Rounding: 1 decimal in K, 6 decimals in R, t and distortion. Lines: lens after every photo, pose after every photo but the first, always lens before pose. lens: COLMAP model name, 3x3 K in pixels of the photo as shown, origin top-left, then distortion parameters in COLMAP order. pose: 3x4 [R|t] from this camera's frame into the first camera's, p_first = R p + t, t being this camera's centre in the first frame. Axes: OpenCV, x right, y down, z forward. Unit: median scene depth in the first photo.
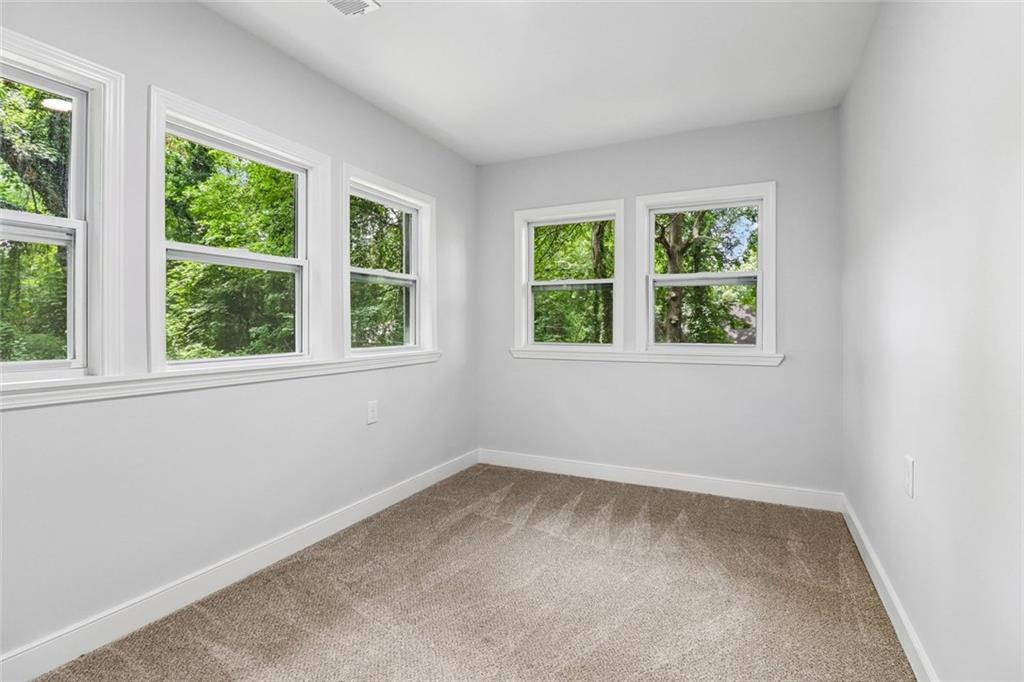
lens RADIAL K [[488.4, 0, 504.5], [0, 488.4, 320.8], [0, 0, 1]] dist [0.000653, -0.012627]
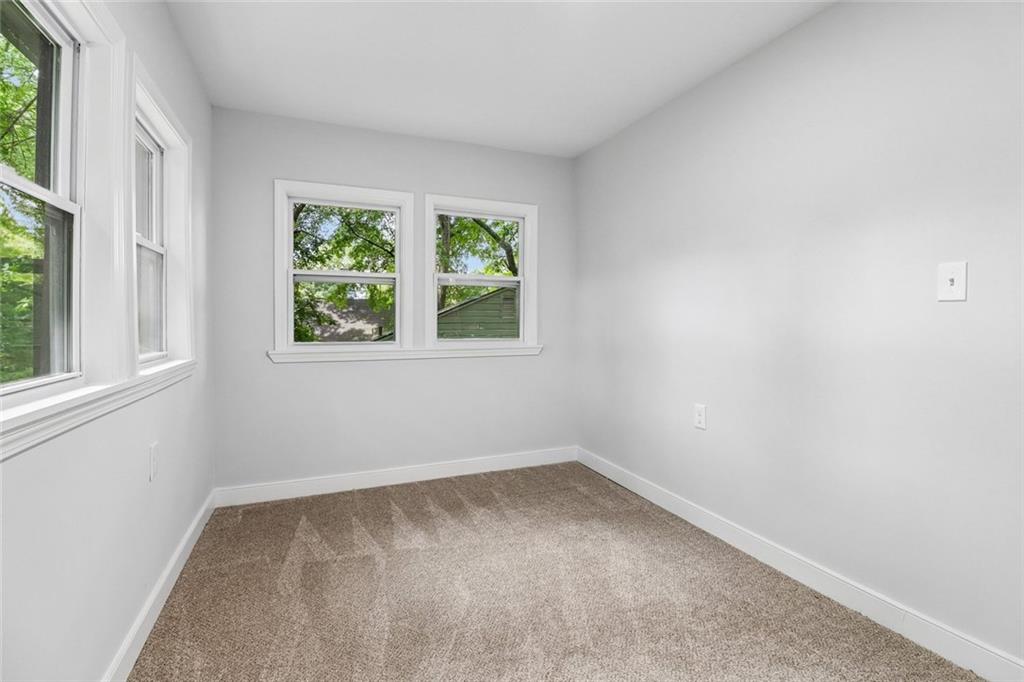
lens RADIAL K [[488.4, 0, 536.1], [0, 488.4, 319.3], [0, 0, 1]] dist [0.000653, -0.012627]
pose [[0.644271, 0.003967, 0.764787, -0.383595], [-0.006627, 0.999978, 0.000396, 0.001919], [-0.764768, -0.005324, 0.644284, 0.195967]]
